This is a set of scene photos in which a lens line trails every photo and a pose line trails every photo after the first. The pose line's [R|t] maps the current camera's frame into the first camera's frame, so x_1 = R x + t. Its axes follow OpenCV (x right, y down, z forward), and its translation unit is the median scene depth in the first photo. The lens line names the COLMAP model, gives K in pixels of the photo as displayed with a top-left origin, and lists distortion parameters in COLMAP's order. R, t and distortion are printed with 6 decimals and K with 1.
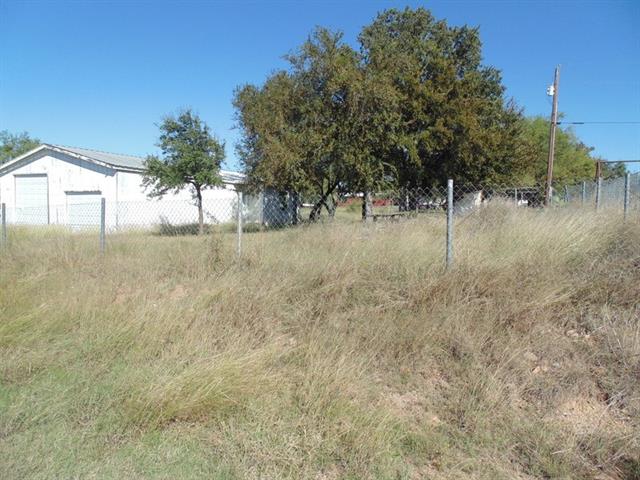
lens RADIAL K [[412.1, 0, 320.0], [0, 412.1, 240.0], [0, 0, 1]] dist [-0.027079, 0.002132]
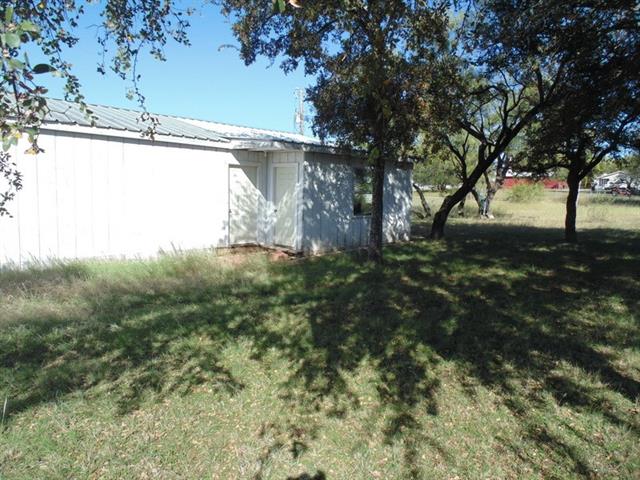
lens RADIAL K [[416.5, 0, 341.0], [0, 416.5, 233.9], [0, 0, 1]] dist [0.001277, 0.000284]
pose [[0.955475, 0.039793, -0.292377, 0.012682], [-0.029704, 0.998803, 0.038866, -0.062363], [0.293573, -0.028451, 0.955513, 0.542295]]
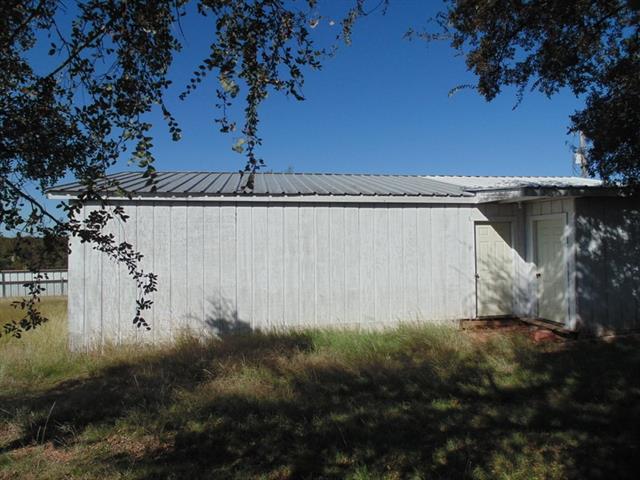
lens RADIAL K [[416.5, 0, 341.0], [0, 416.5, 233.9], [0, 0, 1]] dist [0.001277, 0.000284]
pose [[0.592223, -0.043435, -0.804603, 0.001646], [-0.029960, 0.996669, -0.075856, -0.069790], [0.805217, 0.069029, 0.588949, 0.597953]]
